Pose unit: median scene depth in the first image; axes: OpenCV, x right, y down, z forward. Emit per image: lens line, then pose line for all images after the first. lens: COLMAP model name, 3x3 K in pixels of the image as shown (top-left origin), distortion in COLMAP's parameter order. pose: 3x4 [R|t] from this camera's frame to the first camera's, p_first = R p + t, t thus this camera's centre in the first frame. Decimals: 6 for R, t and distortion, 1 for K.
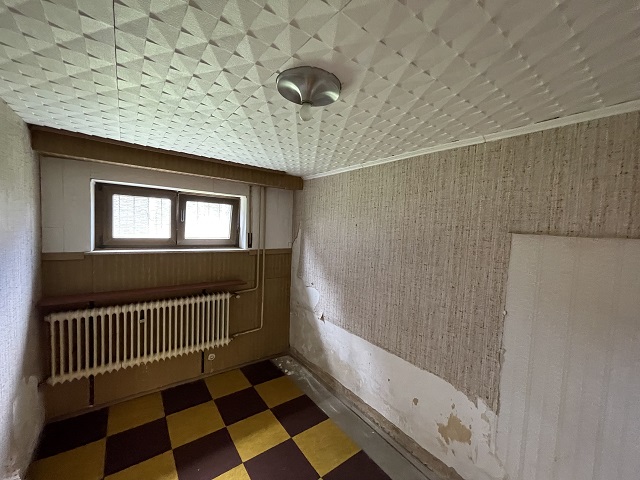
lens RADIAL K [[278.0, 0, 320.9], [0, 278.0, 237.7], [0, 0, 1]] dist [0.001477, 0.000157]
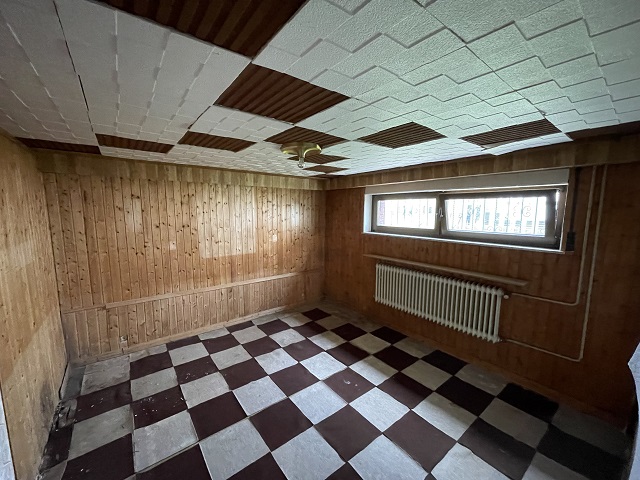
lens RADIAL K [[259.0, 0, 320.8], [0, 259.0, 242.1], [0, 0, 1]] dist [-0.009145, 0.001058]
pose [[0.045794, 0.094638, -0.994458, 0.461099], [-0.053308, 0.994315, 0.092169, -0.014643], [0.997528, 0.048791, 0.050578, 0.301921]]
